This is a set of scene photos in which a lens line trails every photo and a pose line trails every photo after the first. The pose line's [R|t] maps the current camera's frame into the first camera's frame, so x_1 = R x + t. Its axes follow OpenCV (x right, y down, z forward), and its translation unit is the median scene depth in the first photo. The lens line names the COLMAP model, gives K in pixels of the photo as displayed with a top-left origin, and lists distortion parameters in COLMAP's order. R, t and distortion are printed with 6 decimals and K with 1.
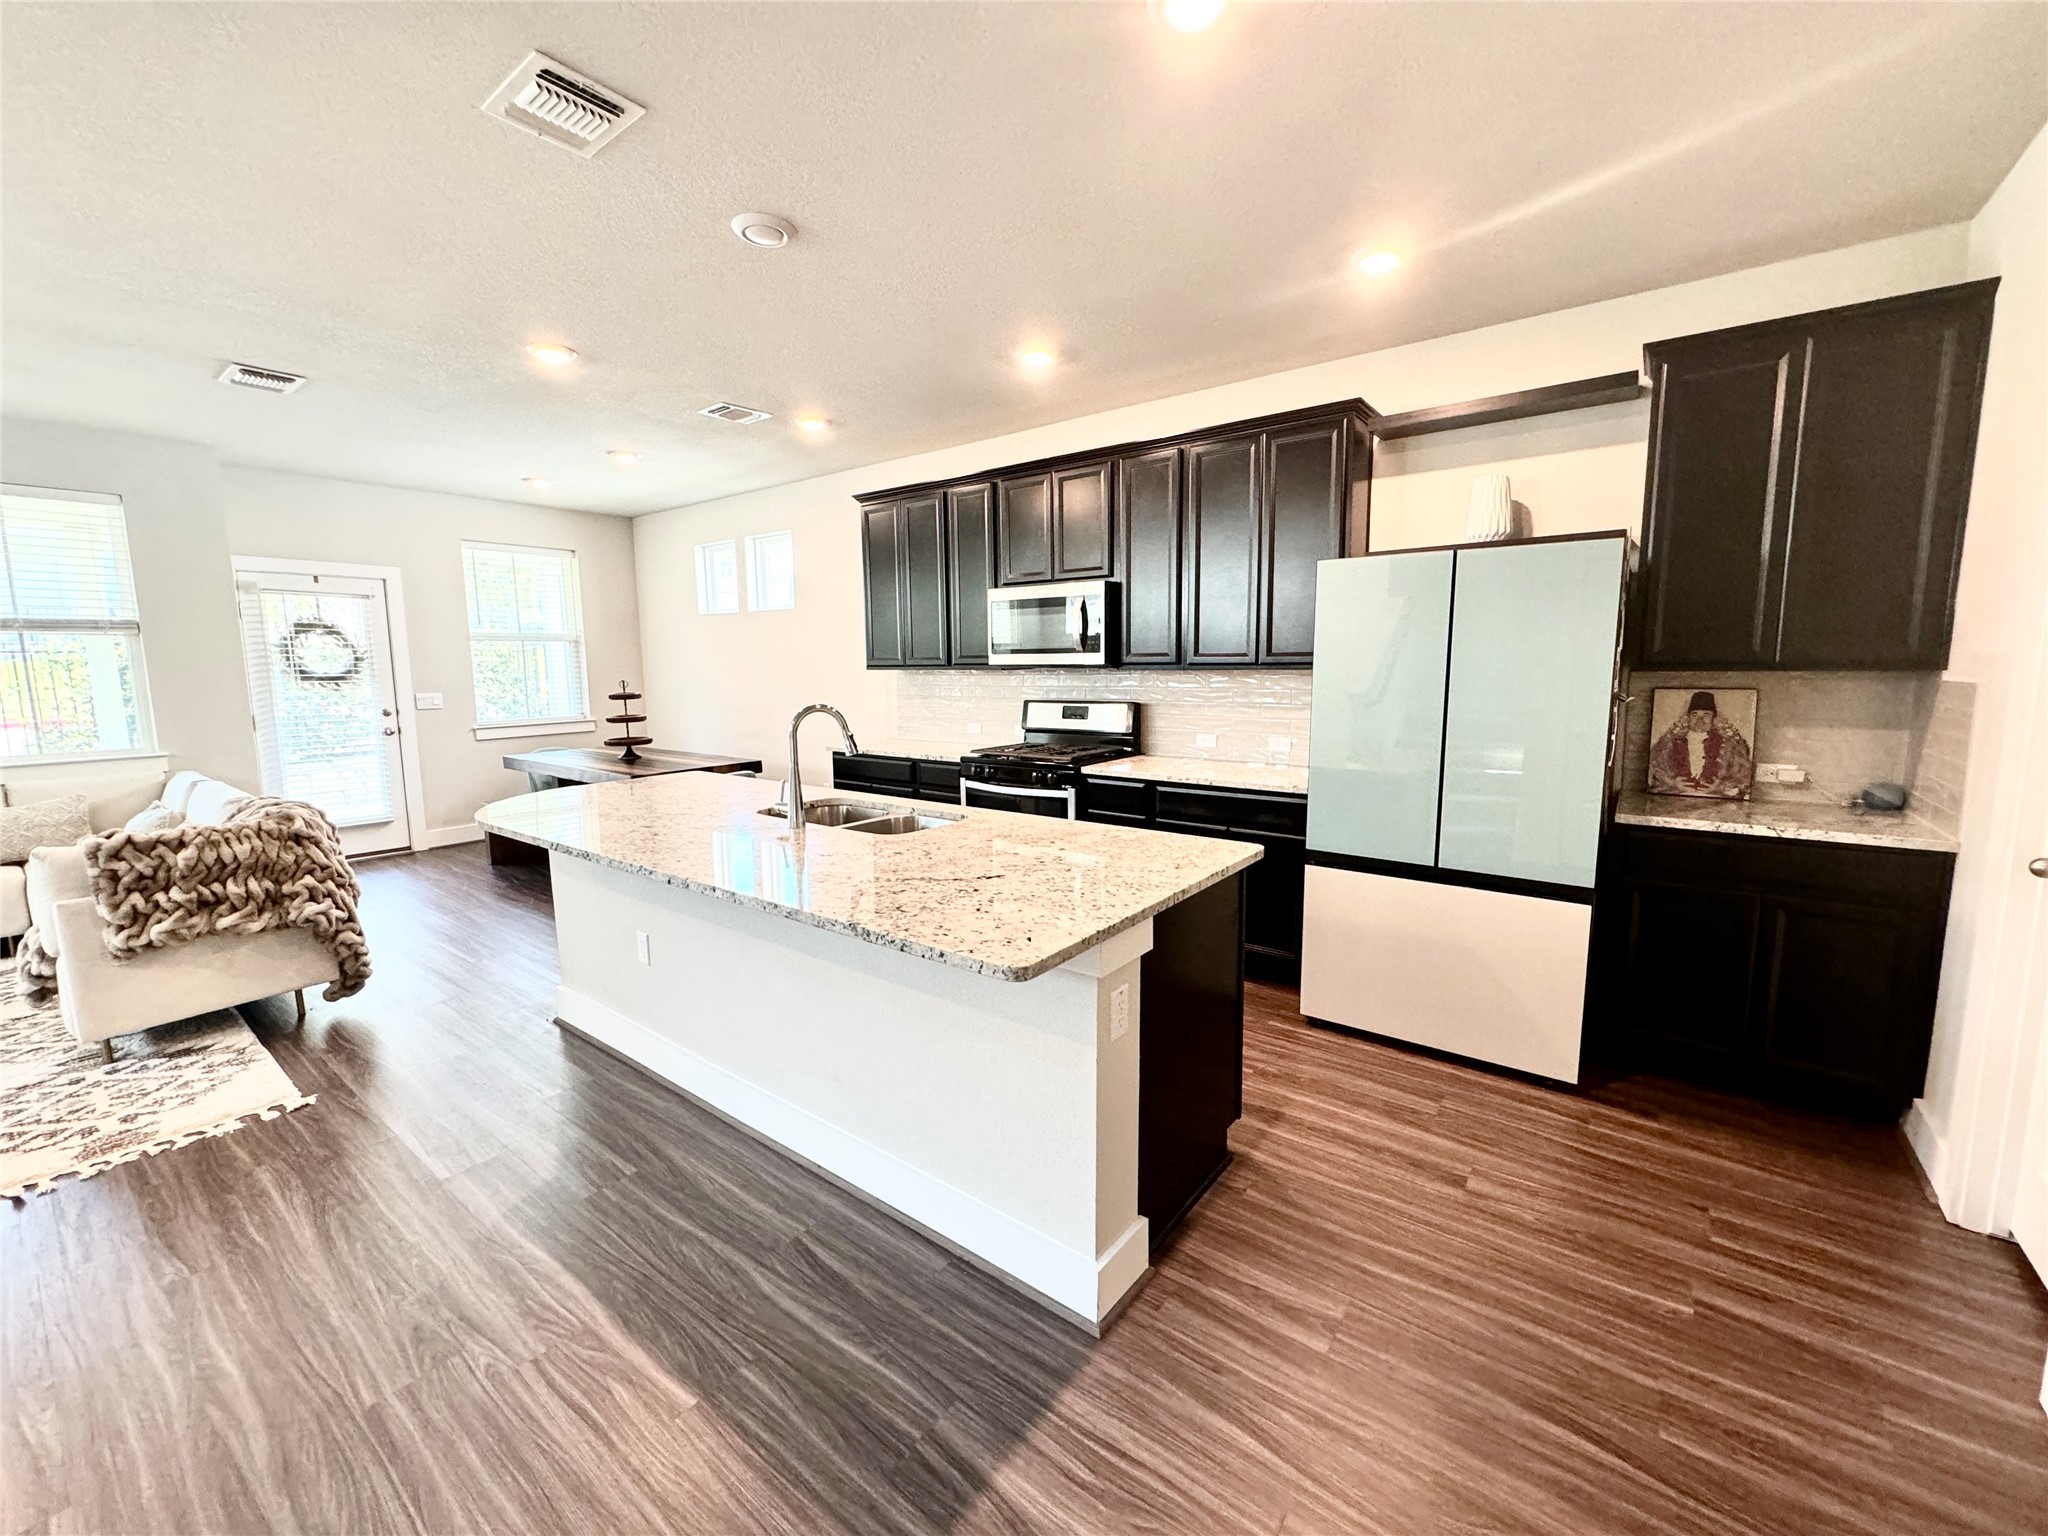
lens RADIAL K [[811.4, 0, 1023.9], [0, 811.4, 765.5], [0, 0, 1]] dist [-0.000718, -0.000111]
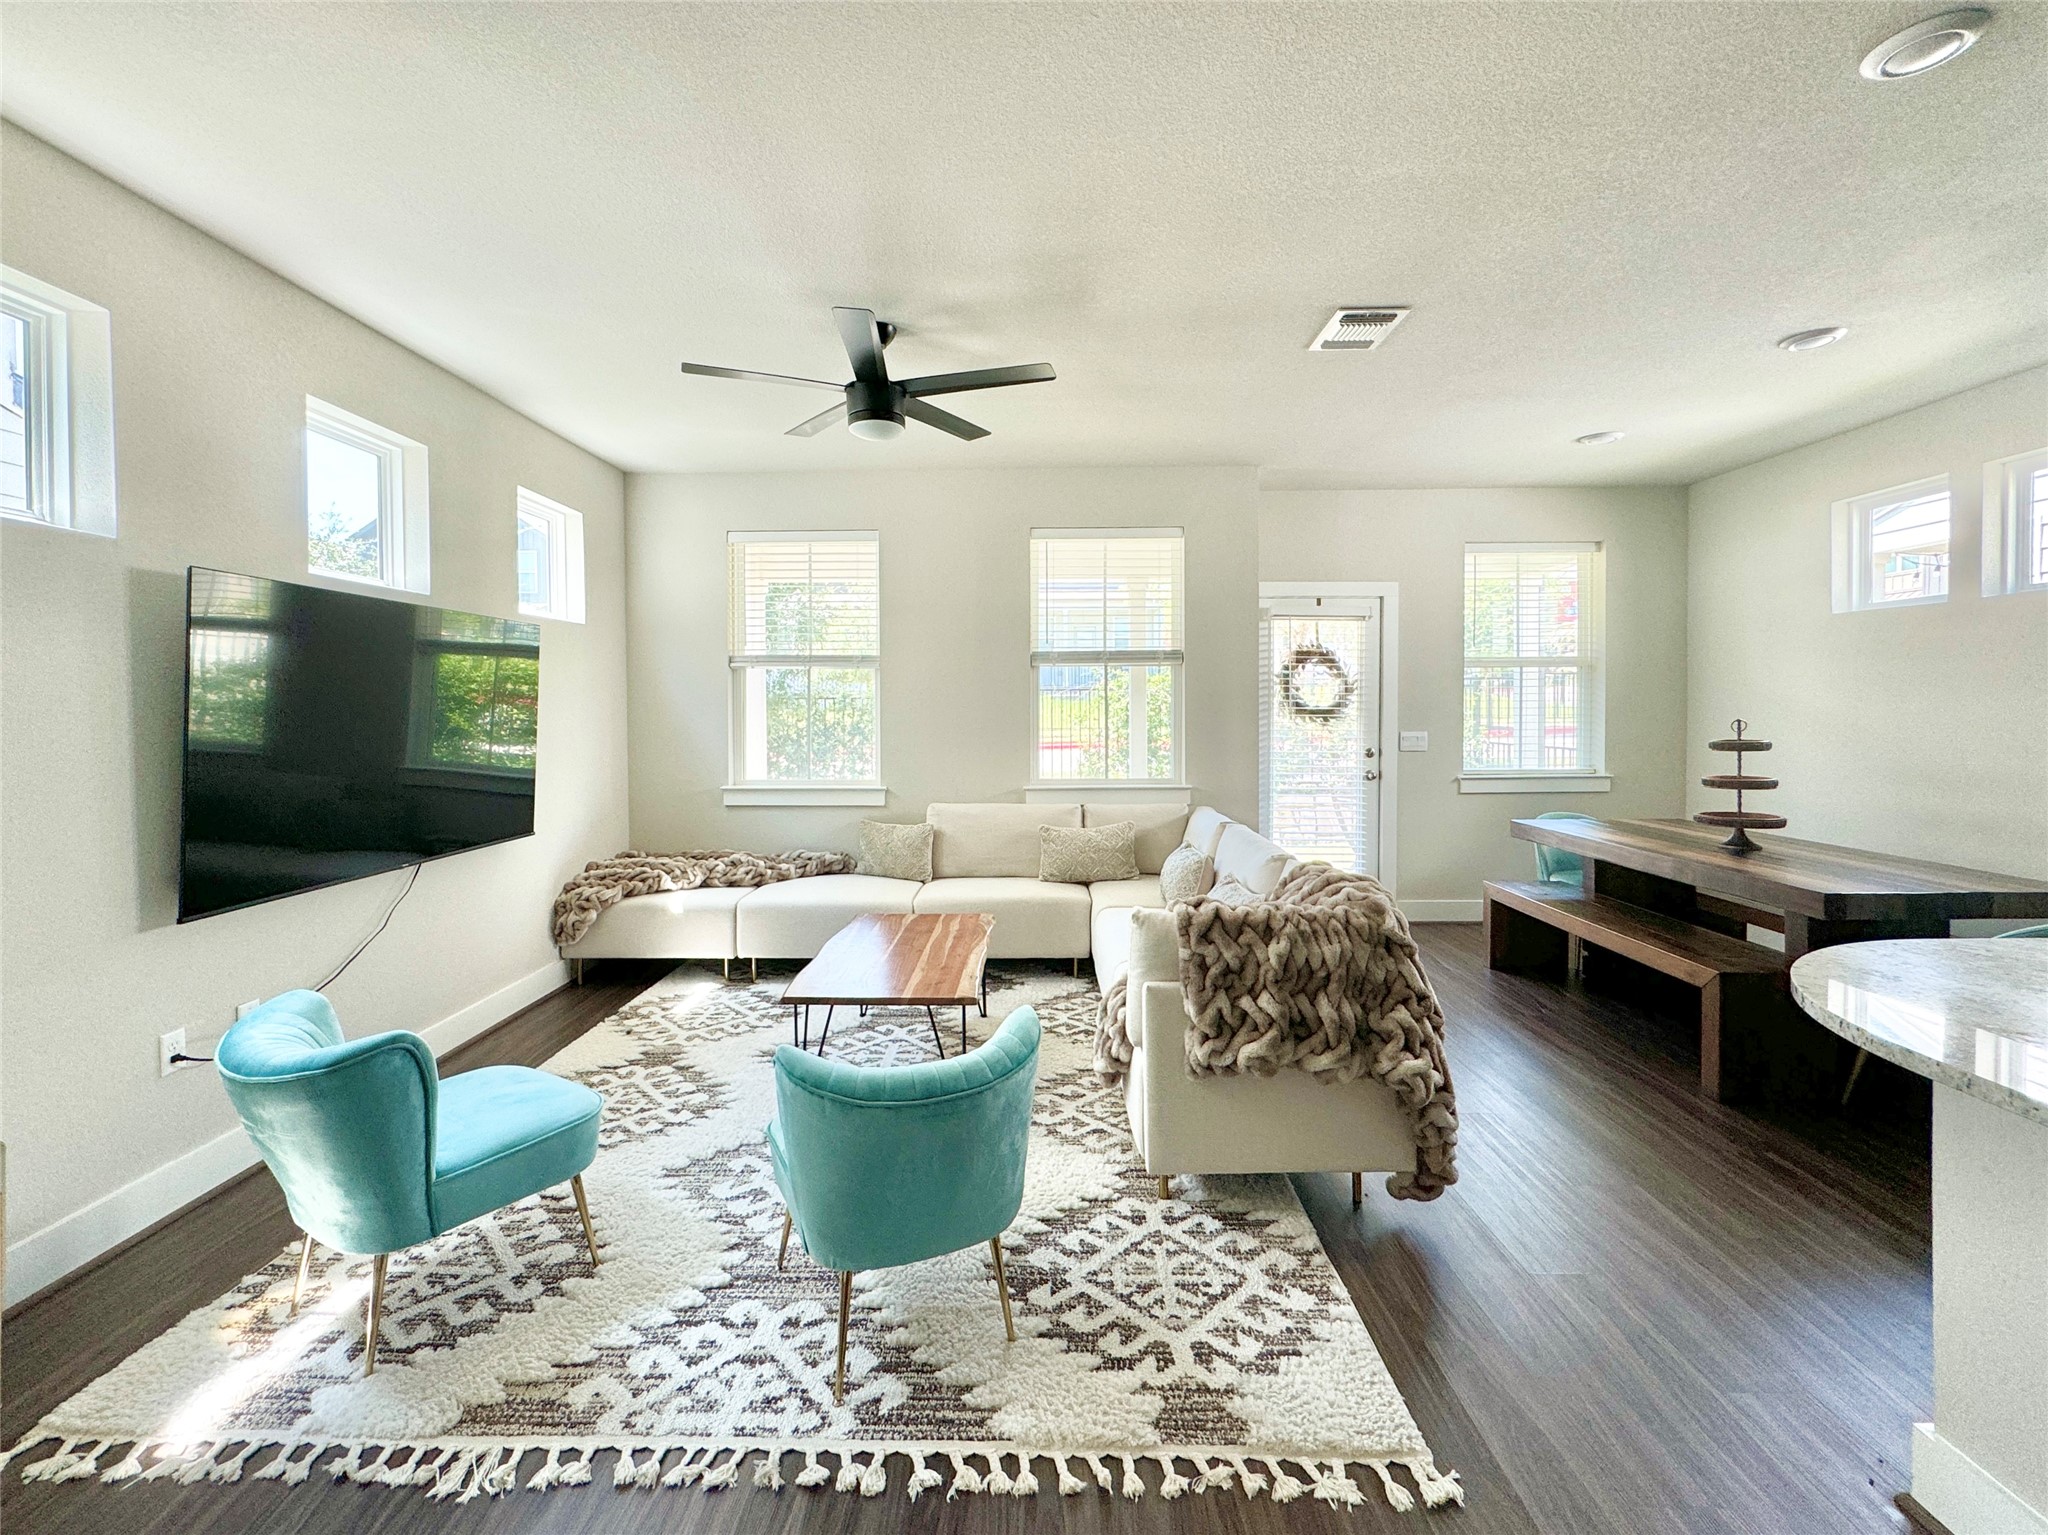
lens RADIAL K [[884.4, 0, 1027.3], [0, 884.4, 728.3], [0, 0, 1]] dist [-0.001767, 0.000020]
pose [[0.597398, 0.024770, -0.801562, -0.508618], [-0.104909, 0.993347, -0.047492, -0.019468], [0.795053, 0.112463, 0.596023, 0.323621]]
